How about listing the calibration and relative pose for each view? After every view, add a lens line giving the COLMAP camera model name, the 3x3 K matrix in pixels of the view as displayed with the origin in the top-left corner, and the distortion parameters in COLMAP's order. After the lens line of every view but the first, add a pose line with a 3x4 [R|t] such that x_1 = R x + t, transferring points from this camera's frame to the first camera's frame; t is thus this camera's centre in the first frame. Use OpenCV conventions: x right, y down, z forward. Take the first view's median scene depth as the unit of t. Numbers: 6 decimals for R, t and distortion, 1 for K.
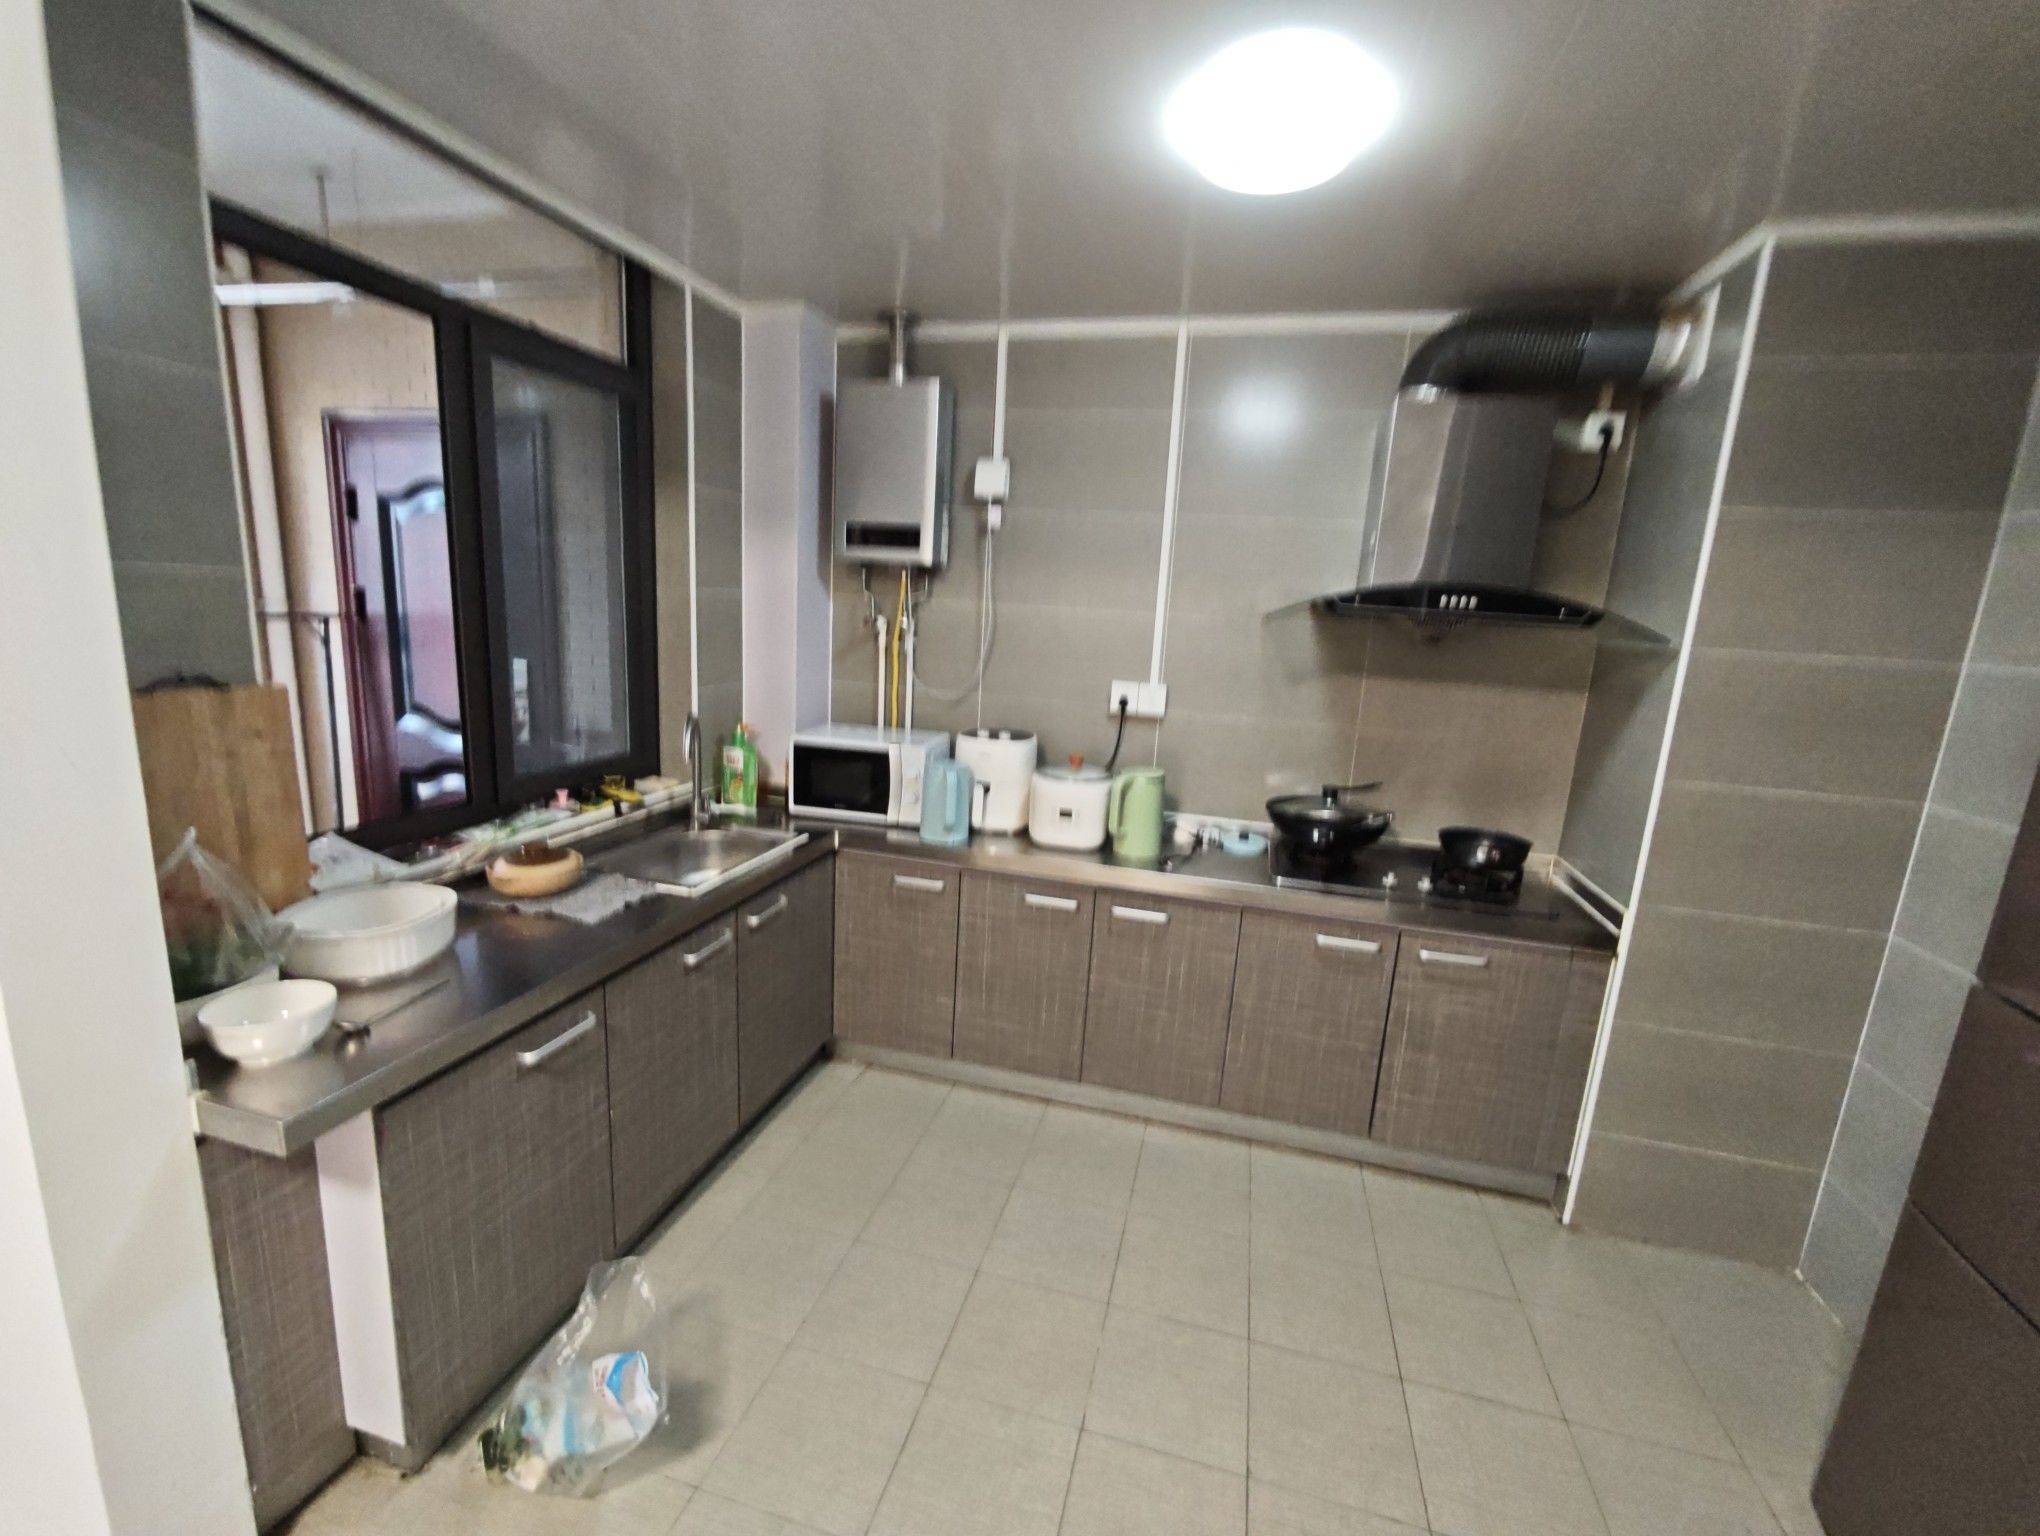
lens RADIAL K [[855.1, 0, 1030.4], [0, 855.1, 775.8], [0, 0, 1]] dist [-0.013014, 0.007148]
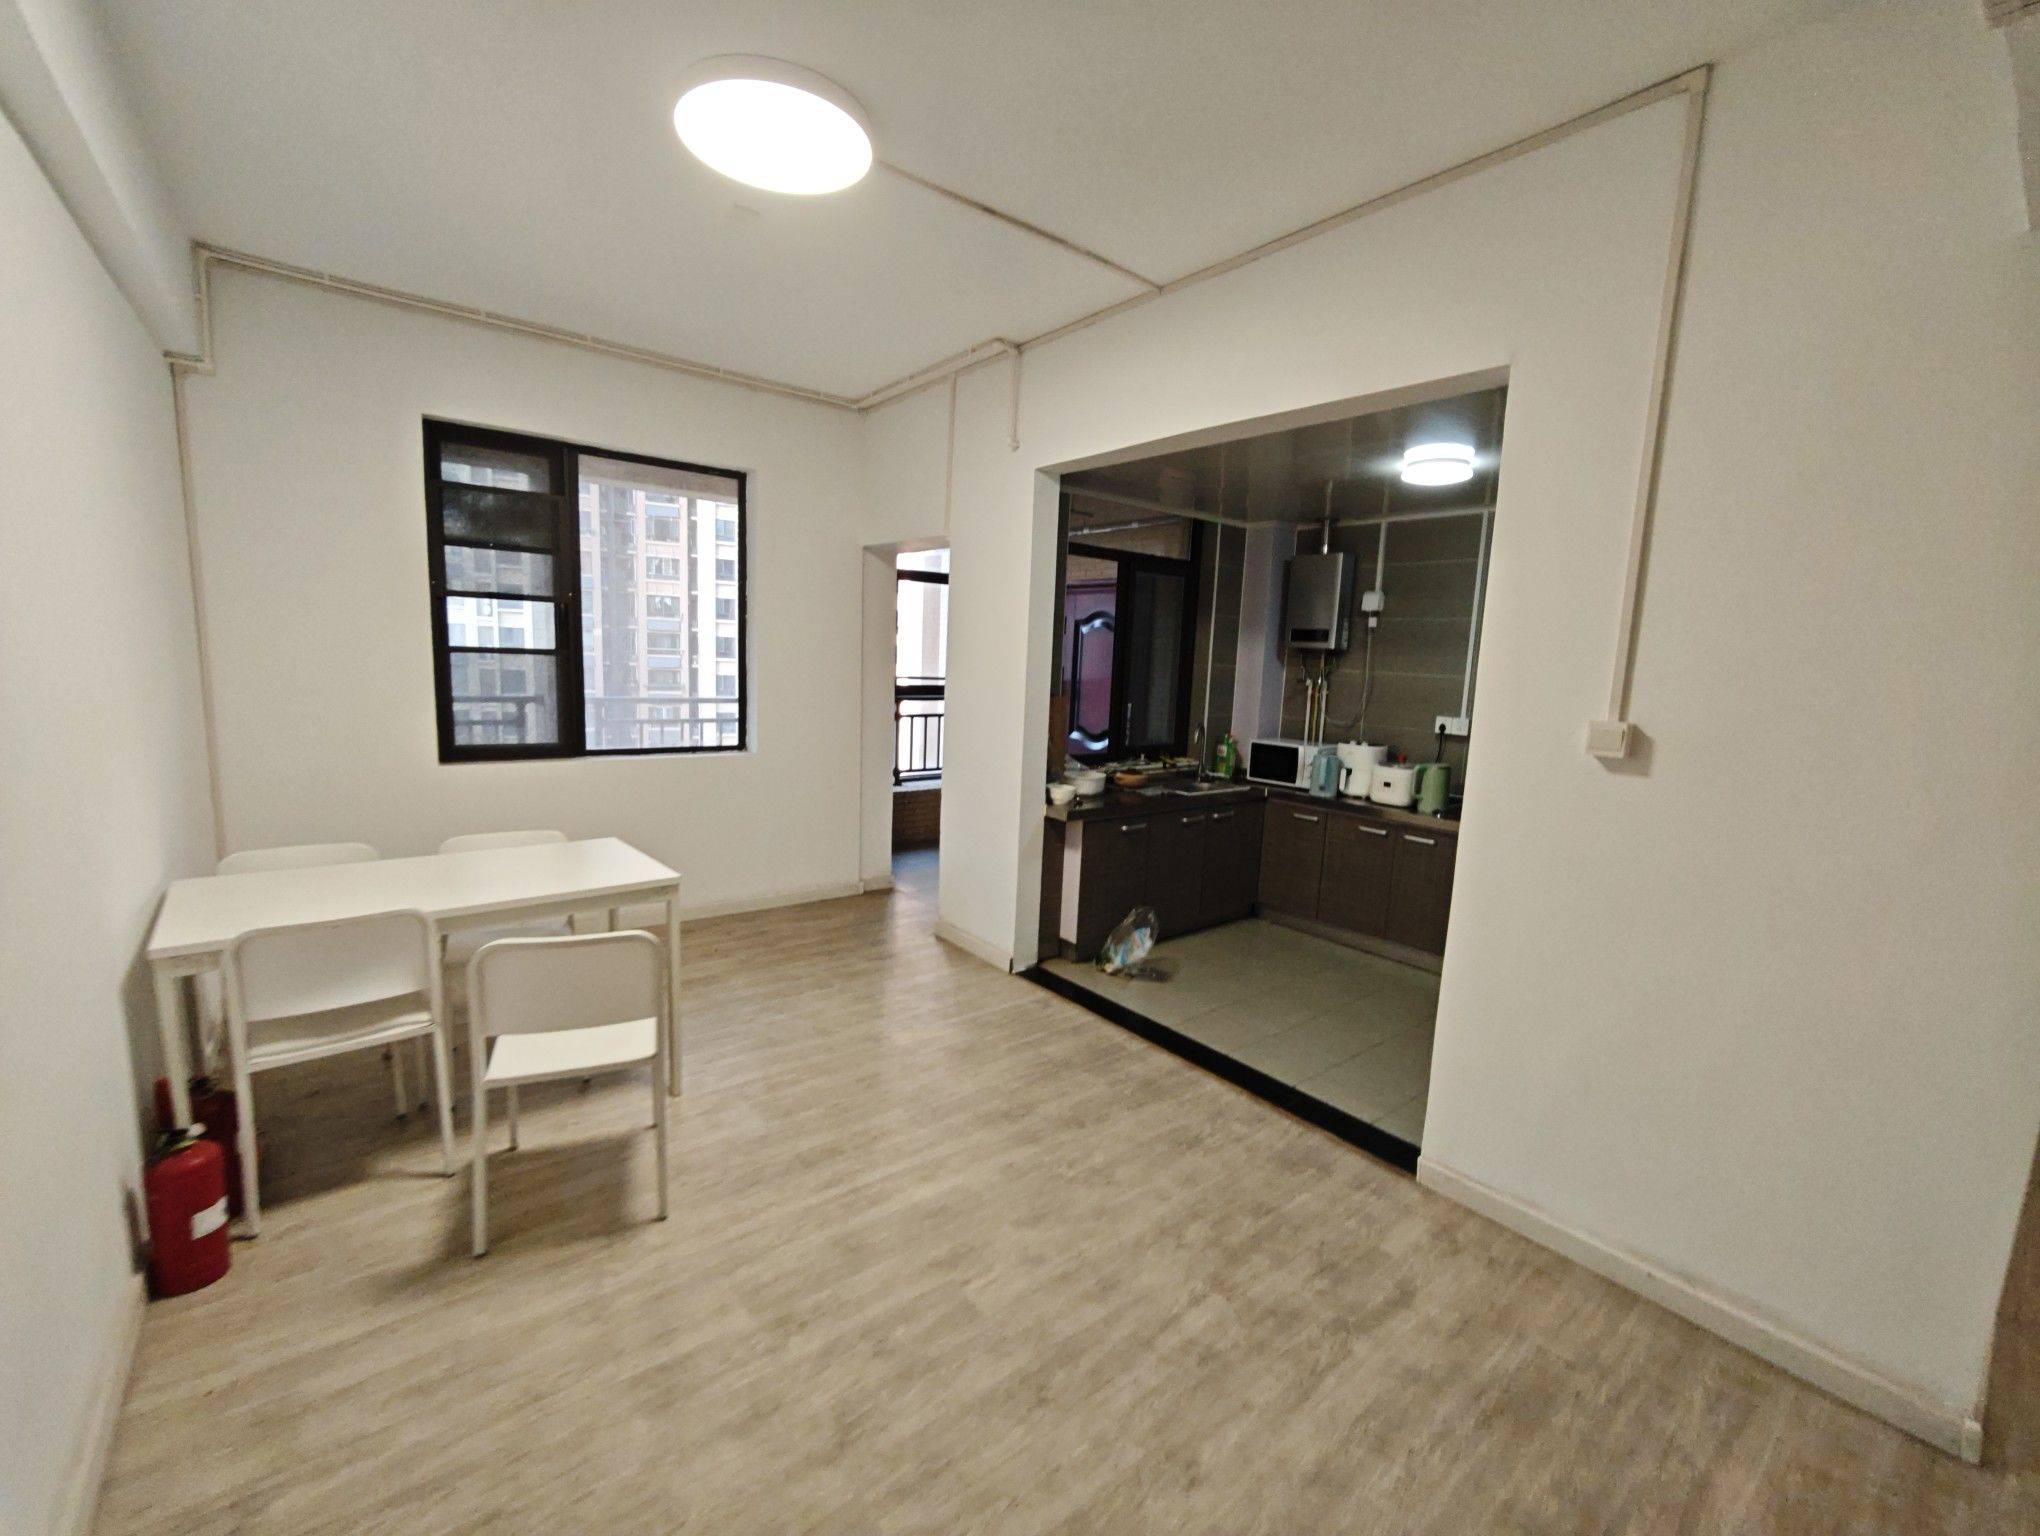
lens RADIAL K [[855.1, 0, 1030.4], [0, 855.1, 775.8], [0, 0, 1]] dist [-0.013014, 0.007148]
pose [[0.804455, 0.059878, -0.590988, 0.462392], [-0.111815, 0.992386, -0.051656, 0.189309], [0.583395, 0.107636, 0.805025, -0.828894]]
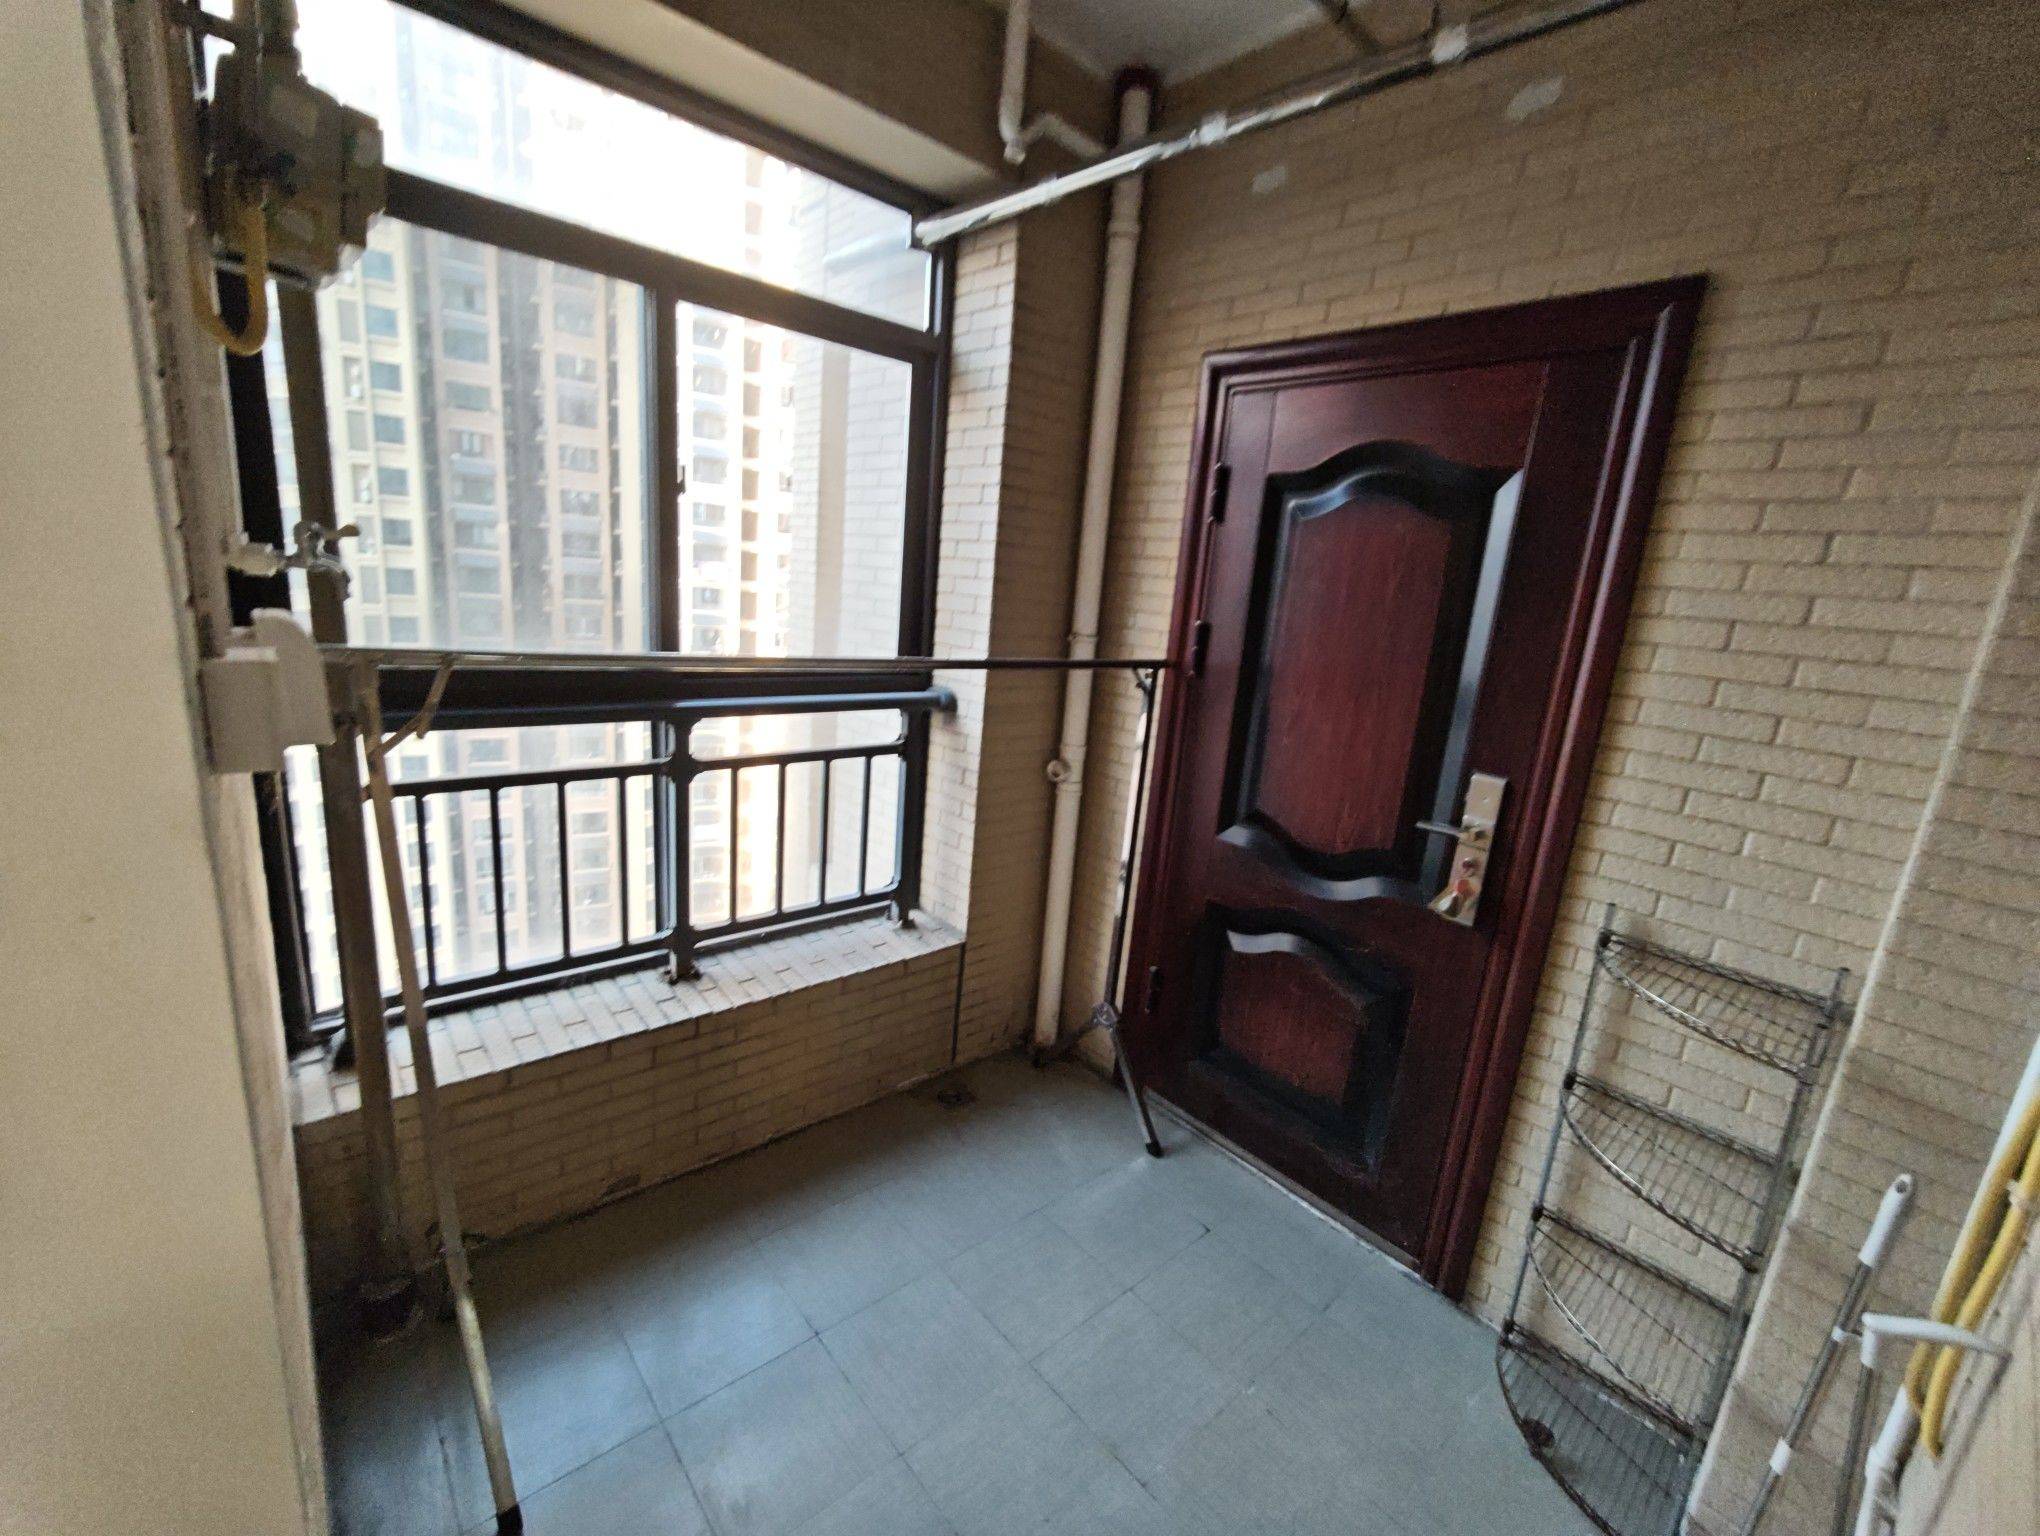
lens RADIAL K [[855.1, 0, 1030.4], [0, 855.1, 775.8], [0, 0, 1]] dist [-0.013014, 0.007148]
pose [[0.833198, 0.137929, -0.535497, -0.720022], [-0.146395, 0.988860, 0.026922, -0.145120], [0.533245, 0.055962, 0.844108, 0.517297]]
